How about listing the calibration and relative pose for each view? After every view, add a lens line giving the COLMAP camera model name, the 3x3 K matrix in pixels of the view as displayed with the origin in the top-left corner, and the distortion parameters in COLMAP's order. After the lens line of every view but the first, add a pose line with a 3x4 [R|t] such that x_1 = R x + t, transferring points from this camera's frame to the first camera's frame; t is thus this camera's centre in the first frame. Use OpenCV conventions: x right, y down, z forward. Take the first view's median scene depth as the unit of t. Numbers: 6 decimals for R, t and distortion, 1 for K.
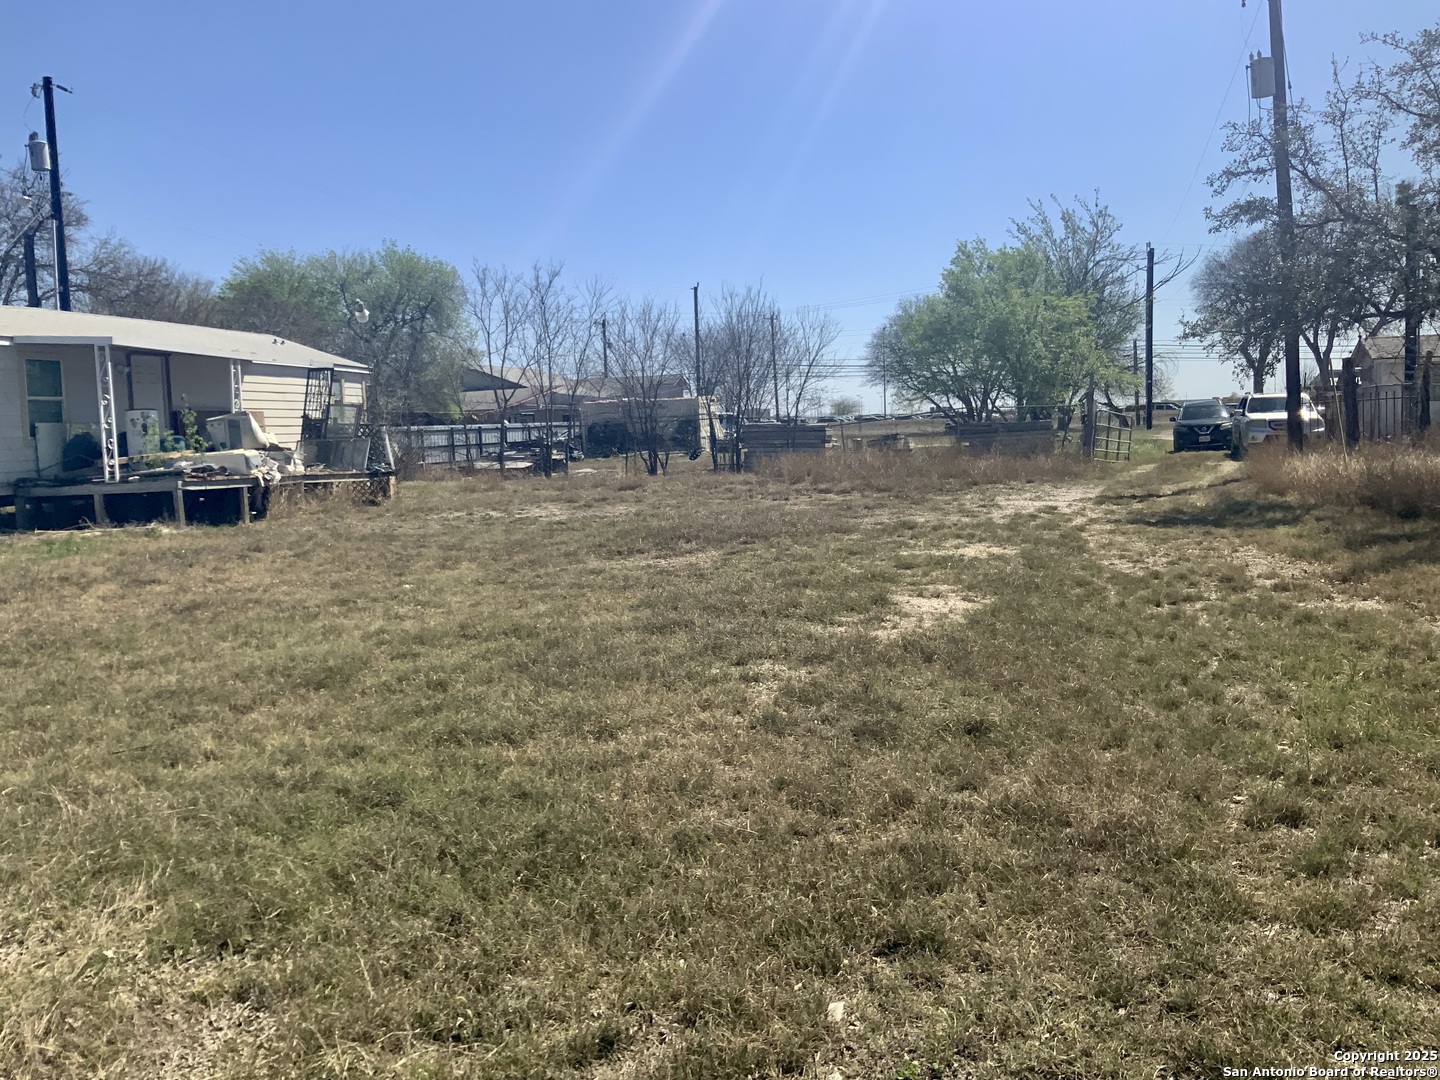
lens RADIAL K [[1187.2, 0, 772.2], [0, 1187.2, 537.2], [0, 0, 1]] dist [0.043785, -0.130802]
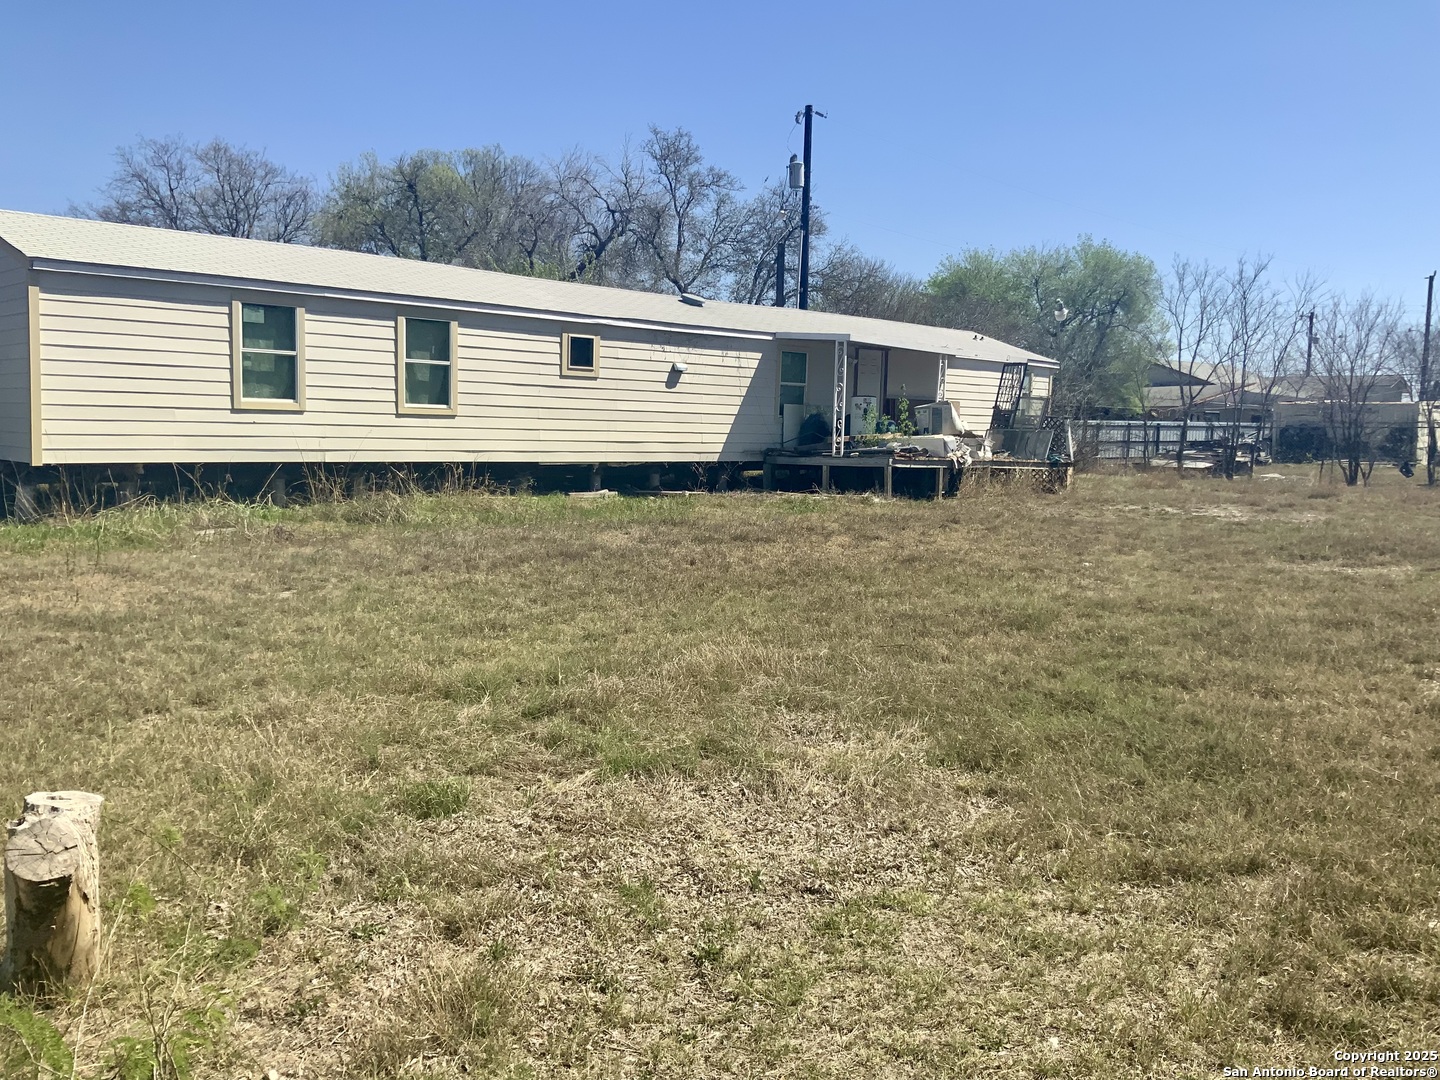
lens RADIAL K [[1188.4, 0, 716.1], [0, 1188.4, 540.5], [0, 0, 1]] dist [0.105482, -0.219113]
pose [[0.830140, 0.101309, -0.548274, 0.008314], [-0.097406, 0.994583, 0.036295, 0.005966], [0.548981, 0.023275, 0.835511, -0.060658]]
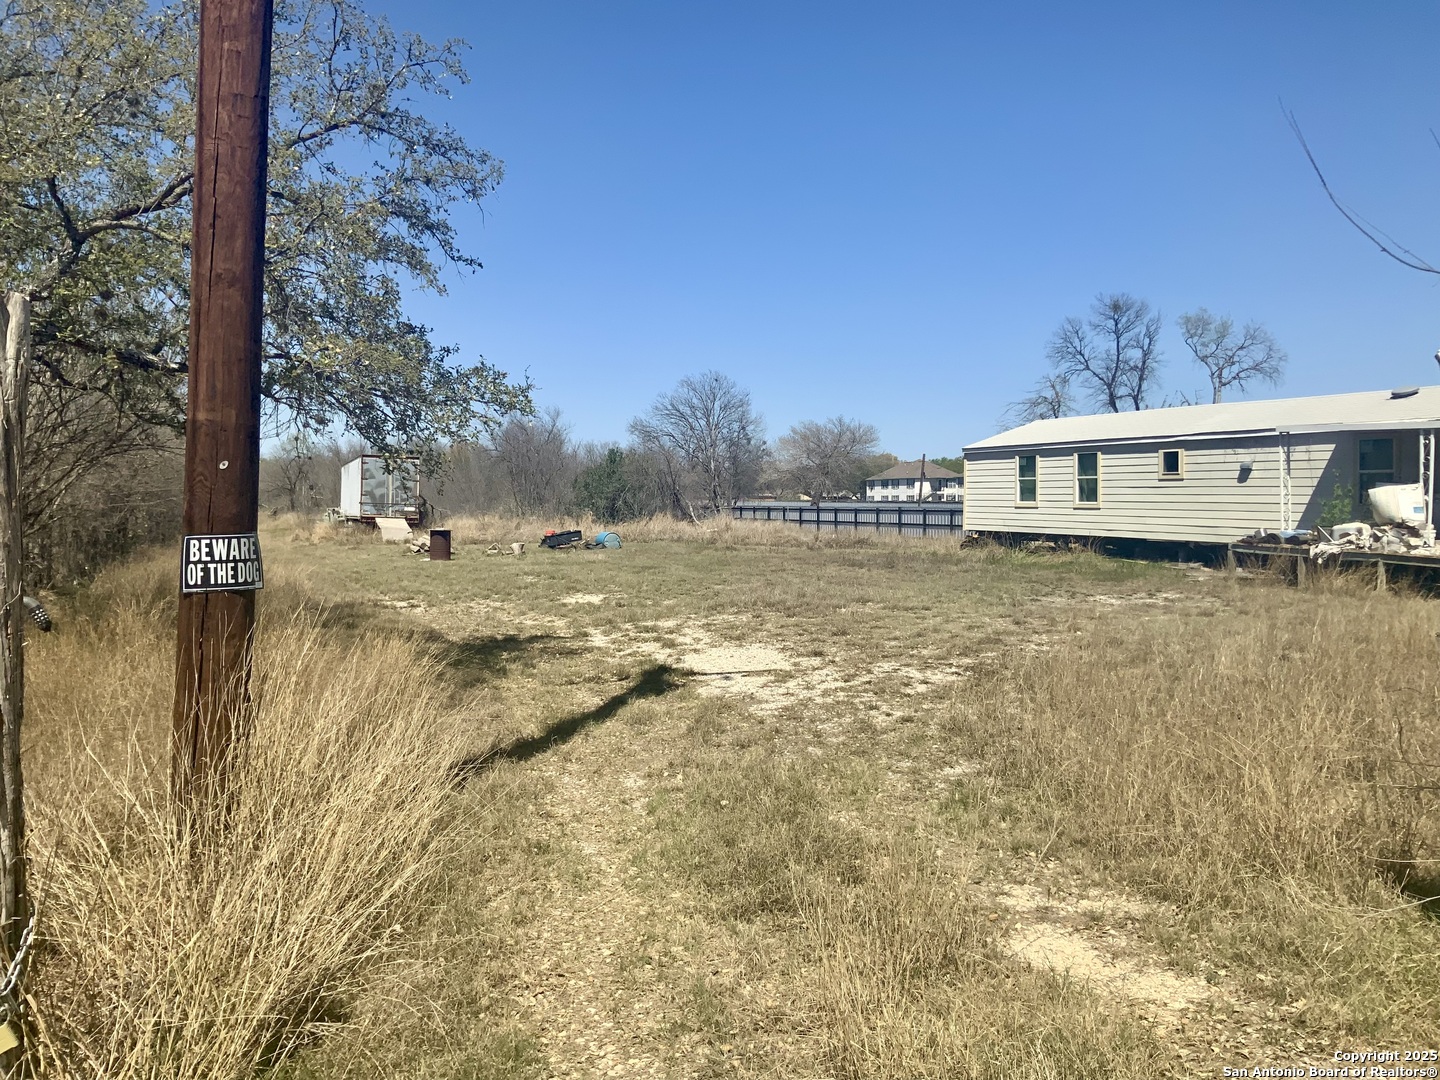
lens RADIAL K [[1188.4, 0, 716.1], [0, 1188.4, 540.5], [0, 0, 1]] dist [0.105482, -0.219113]
pose [[-0.818791, 0.051497, -0.571778, 0.574908], [-0.028830, 0.991024, 0.130541, -0.173717], [0.573368, 0.123370, -0.809956, 1.494128]]
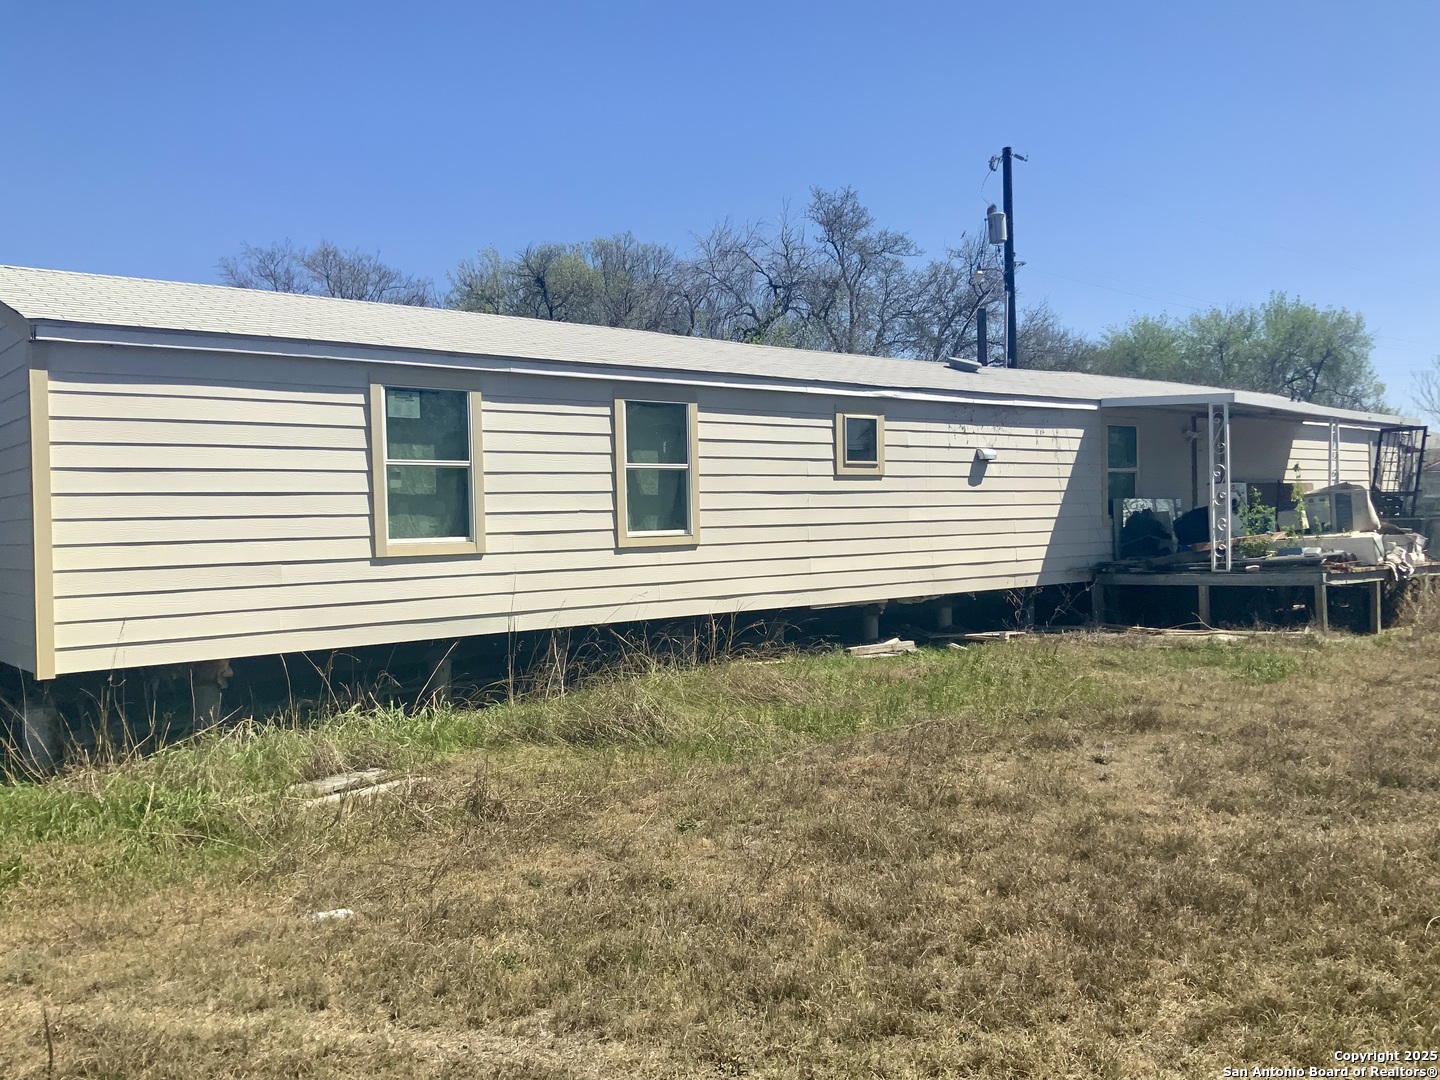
lens RADIAL K [[1191.1, 0, 719.3], [0, 1191.1, 533.9], [0, 0, 1]] dist [0.105591, -0.214424]
pose [[0.786842, 0.011817, -0.617042, -0.283296], [-0.050946, 0.997648, -0.045859, -0.014655], [0.615049, 0.067520, 0.785593, 0.124265]]
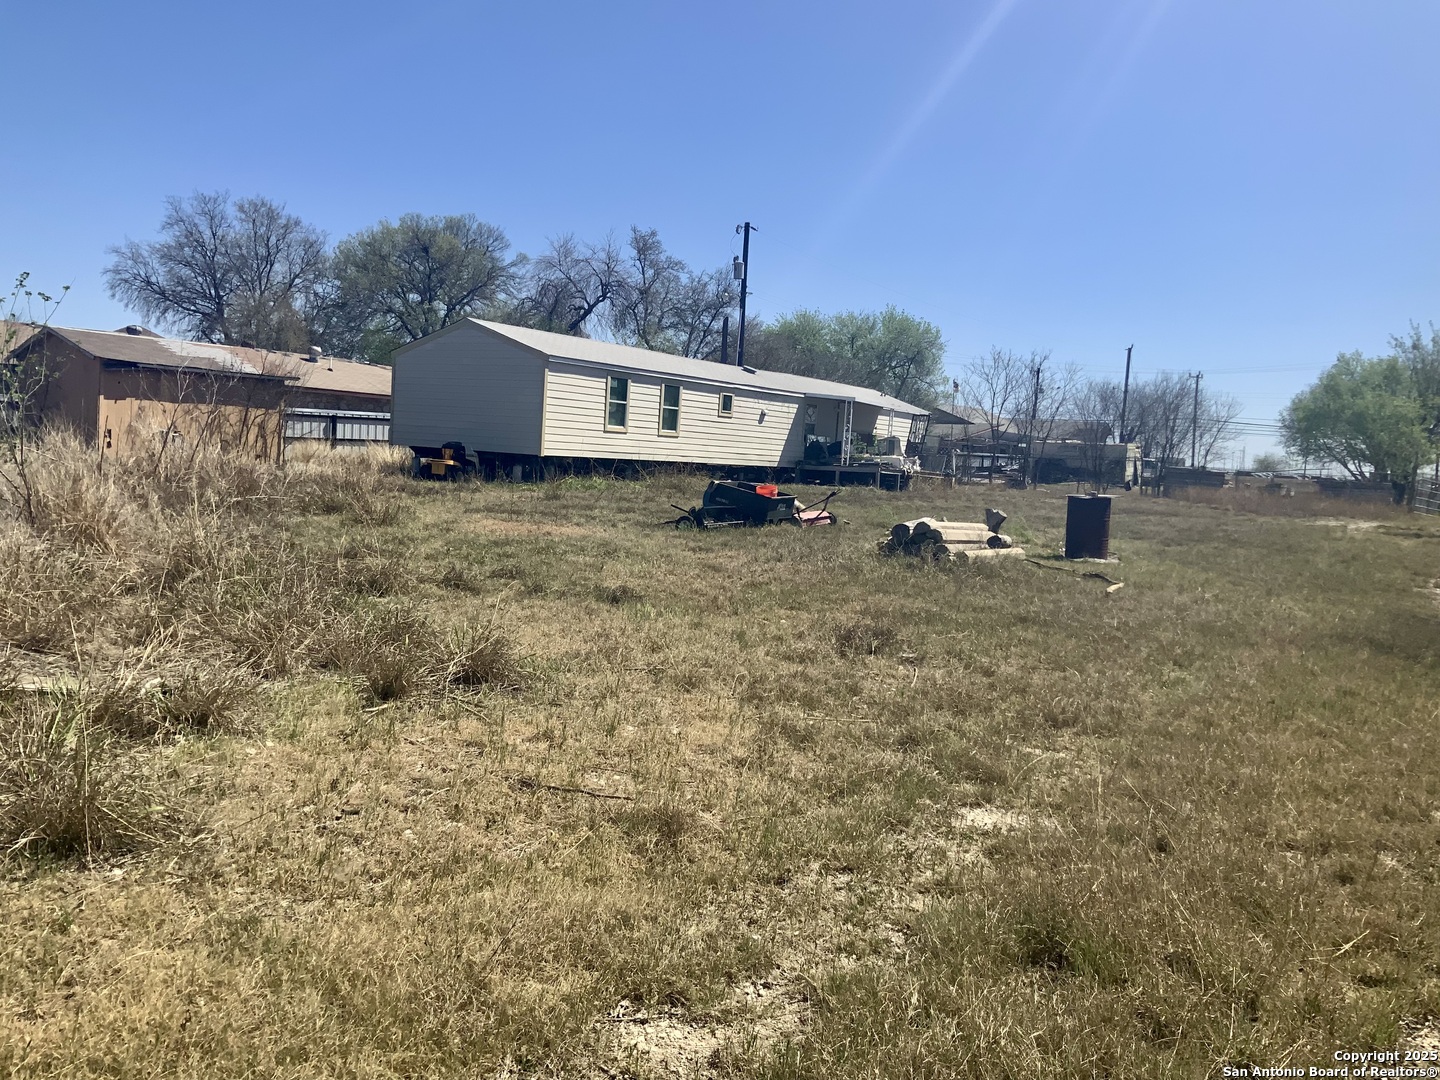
lens RADIAL K [[1191.1, 0, 719.3], [0, 1191.1, 533.9], [0, 0, 1]] dist [0.105591, -0.214424]
pose [[0.928465, 0.109739, -0.354837, 0.002075], [-0.119668, 0.992795, -0.006086, 0.101363], [0.351613, 0.048113, 0.934908, -0.938925]]
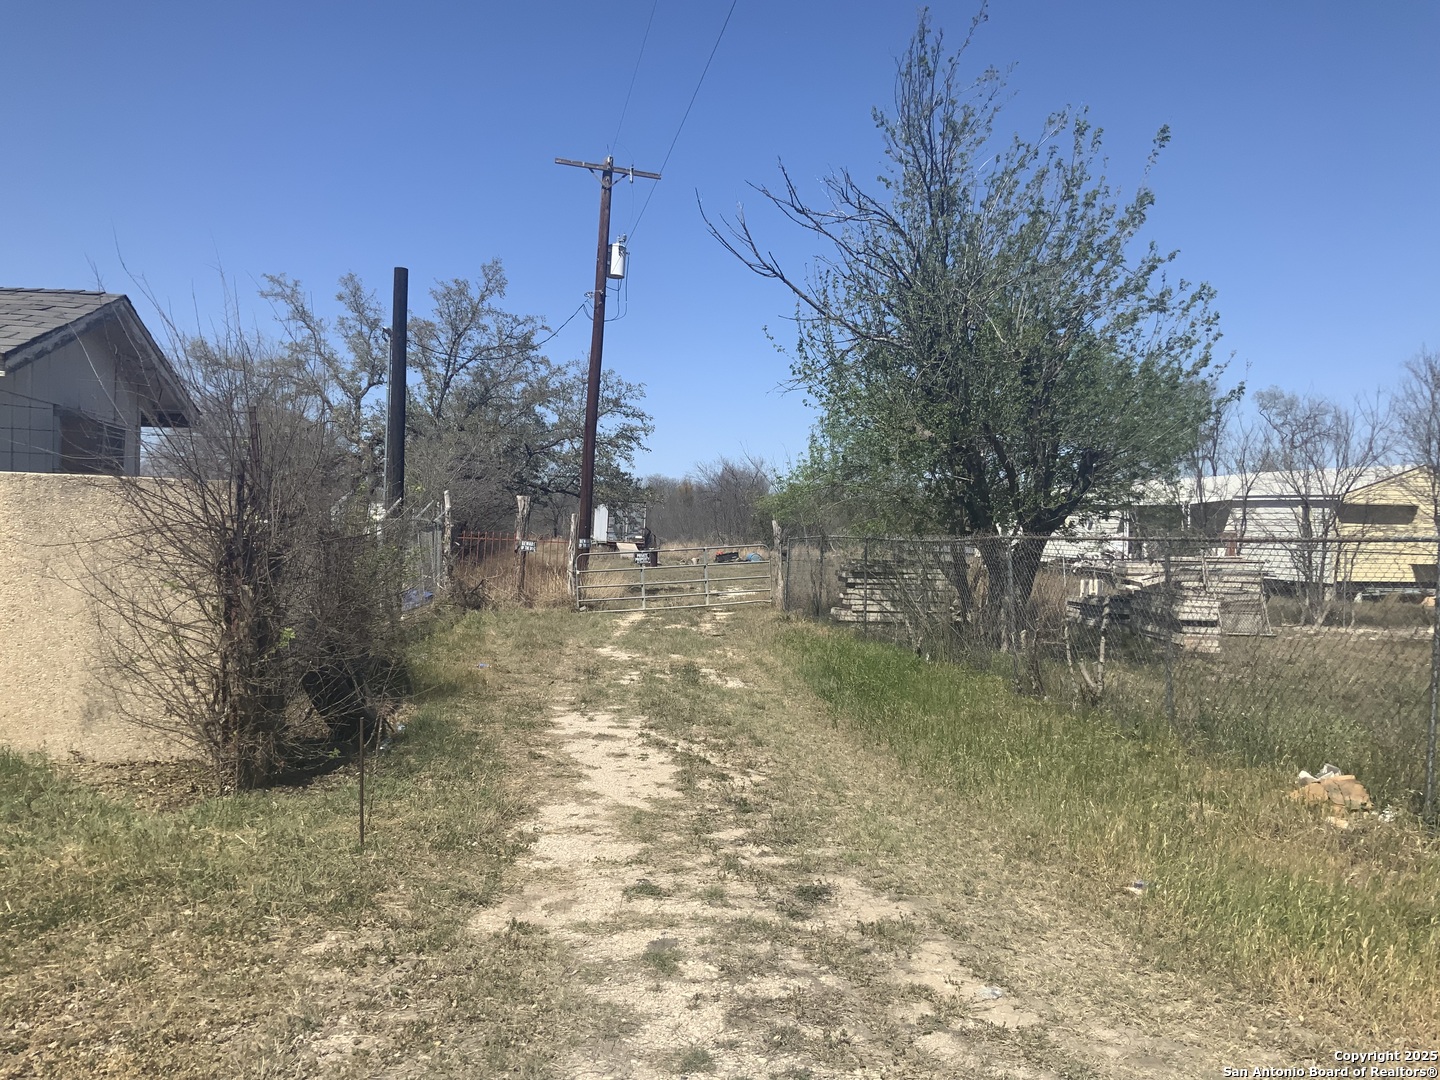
lens RADIAL K [[1188.4, 0, 716.1], [0, 1188.4, 540.5], [0, 0, 1]] dist [0.105482, -0.219113]
pose [[-0.915175, 0.019677, -0.402576, 0.932588], [-0.026793, 0.993628, 0.109476, -0.293787], [0.402165, 0.110976, -0.908817, 2.546169]]
